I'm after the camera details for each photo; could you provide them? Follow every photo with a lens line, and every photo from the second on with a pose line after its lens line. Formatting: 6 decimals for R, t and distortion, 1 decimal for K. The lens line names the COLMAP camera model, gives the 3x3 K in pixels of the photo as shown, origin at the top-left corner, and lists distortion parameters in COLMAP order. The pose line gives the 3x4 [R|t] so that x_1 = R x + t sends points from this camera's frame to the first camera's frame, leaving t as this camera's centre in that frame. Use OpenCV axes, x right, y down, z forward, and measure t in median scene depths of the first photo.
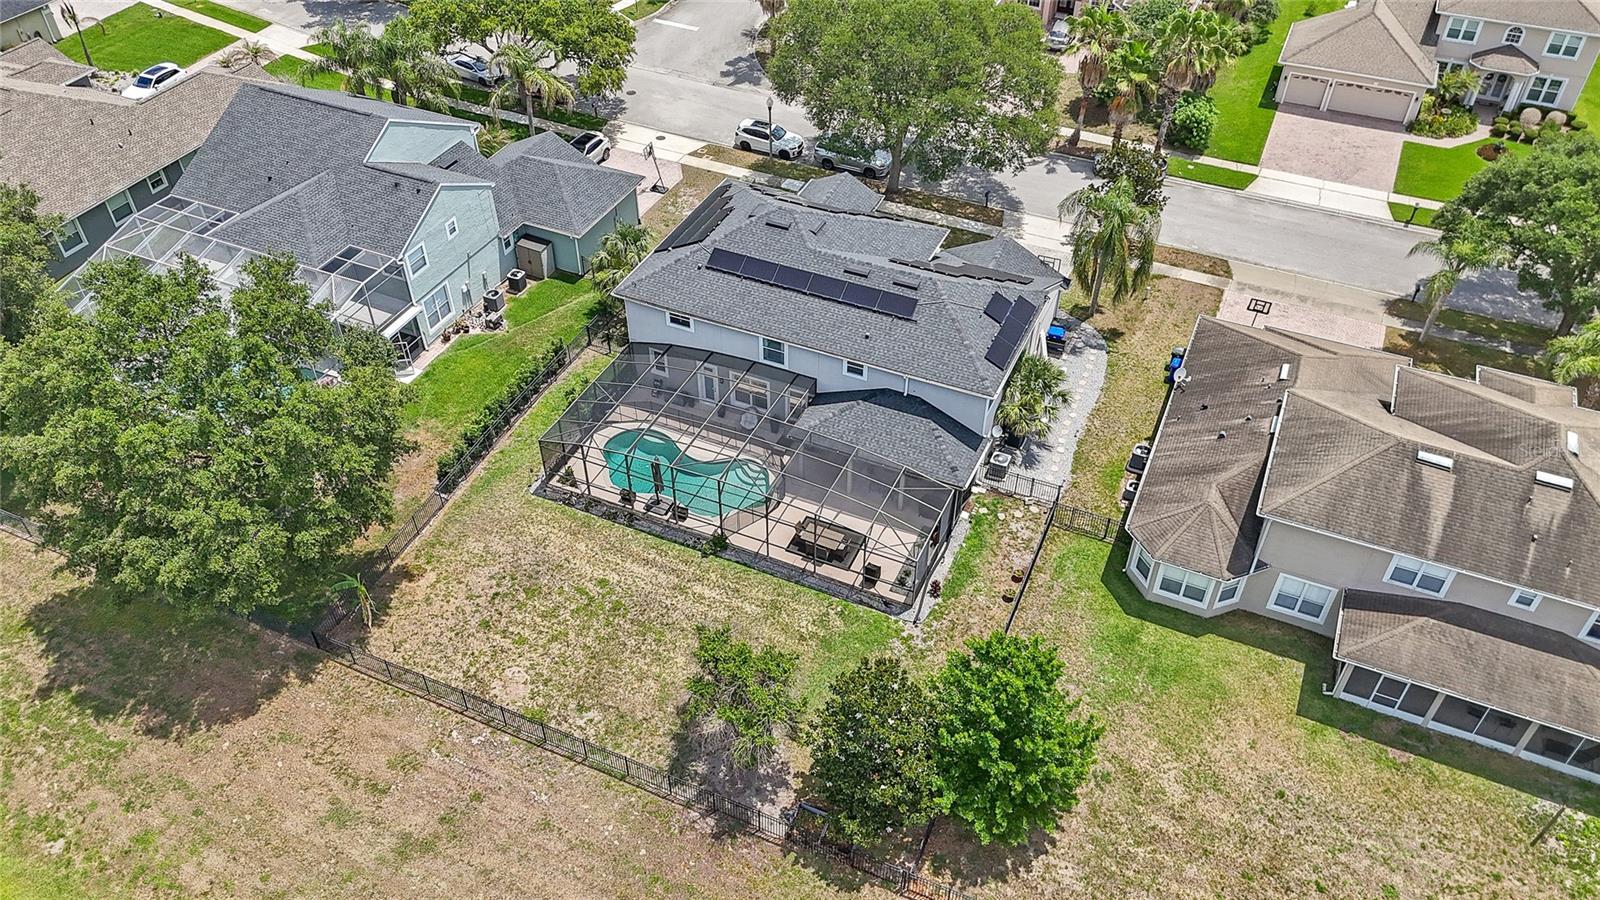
lens RADIAL K [[1182.1, 0, 800.0], [0, 1182.1, 450.0], [0, 0, 1]] dist [0.090594, -0.094373]
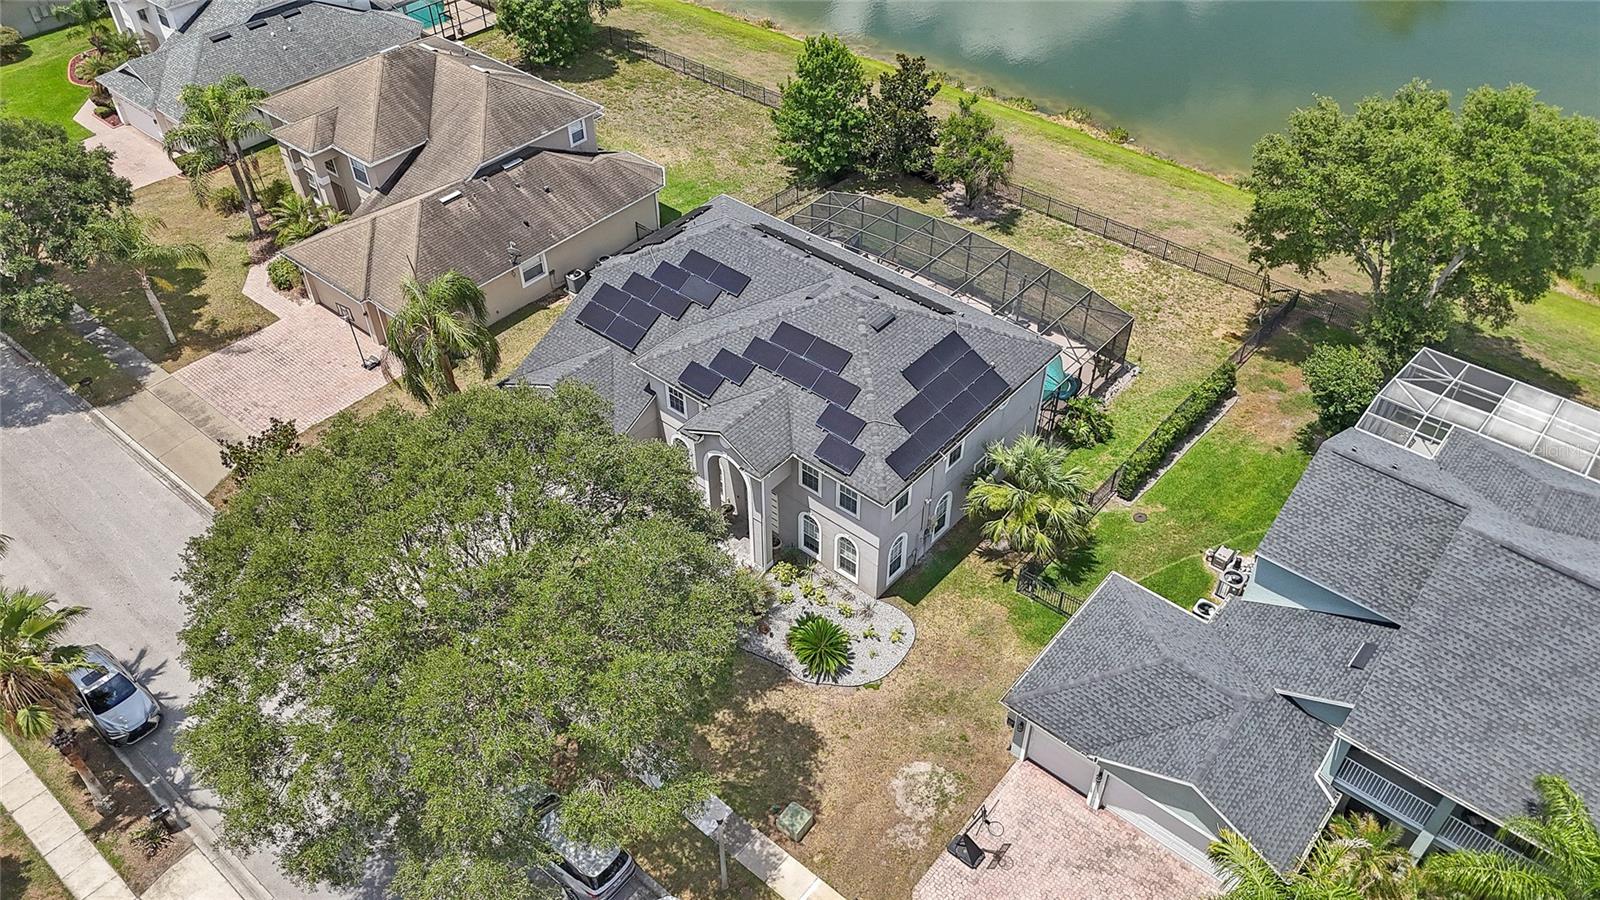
lens RADIAL K [[1182.1, 0, 800.0], [0, 1182.1, 450.0], [0, 0, 1]] dist [0.090594, -0.094373]
pose [[-0.961767, -0.182327, 0.204356, -0.172785], [0.183490, 0.124952, 0.975048, -1.047351], [-0.203312, 0.975266, -0.086719, 1.251882]]
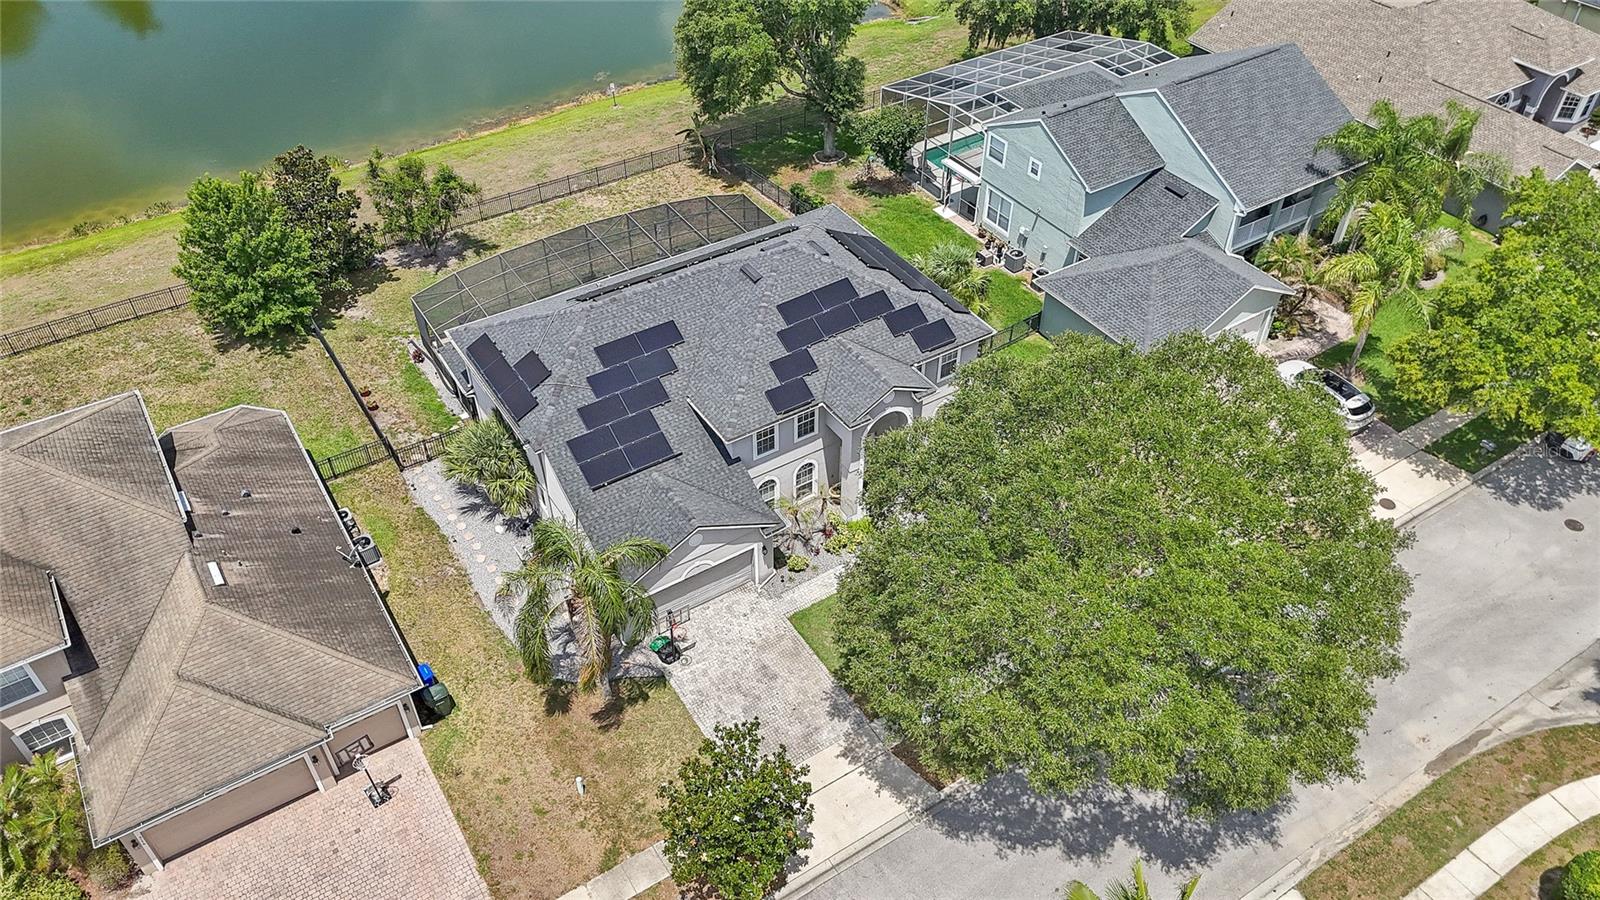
lens RADIAL K [[1182.1, 0, 800.0], [0, 1182.1, 450.0], [0, 0, 1]] dist [0.090594, -0.094373]
pose [[-0.544515, 0.559057, -0.625267, 0.628465], [-0.561253, 0.311118, 0.766942, -0.863438], [0.623296, 0.768545, 0.144364, 1.054086]]
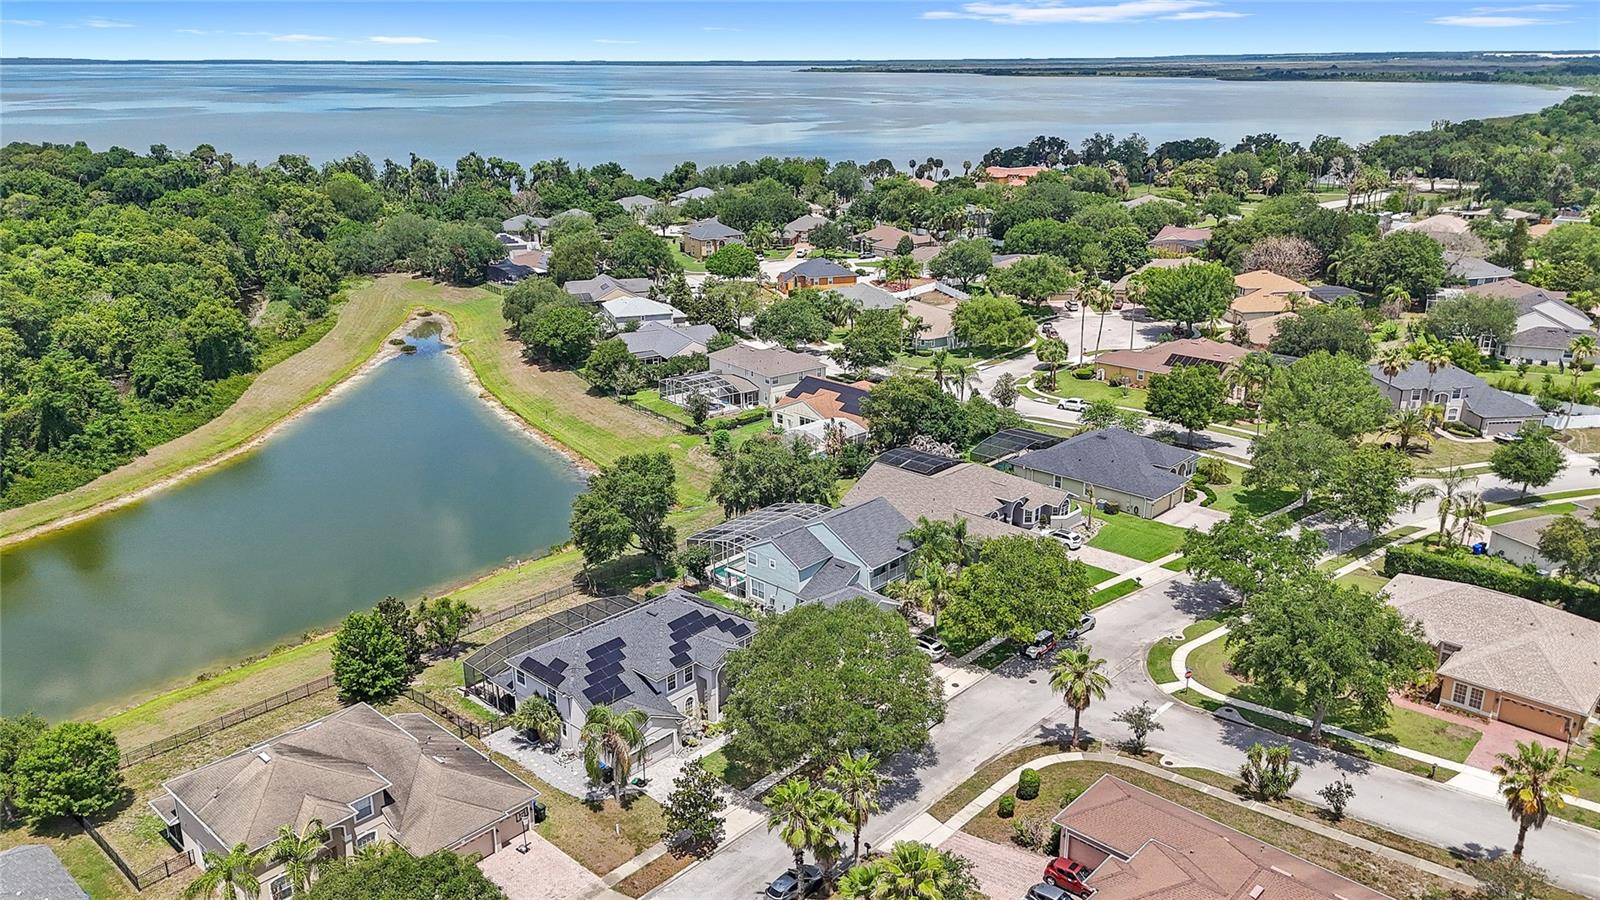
lens RADIAL K [[1182.1, 0, 800.0], [0, 1182.1, 450.0], [0, 0, 1]] dist [0.090594, -0.094373]
pose [[-0.321082, 0.296331, -0.899497, 1.583180], [-0.627051, 0.645257, 0.436405, -1.354248], [0.709727, 0.704152, -0.021366, 1.082508]]
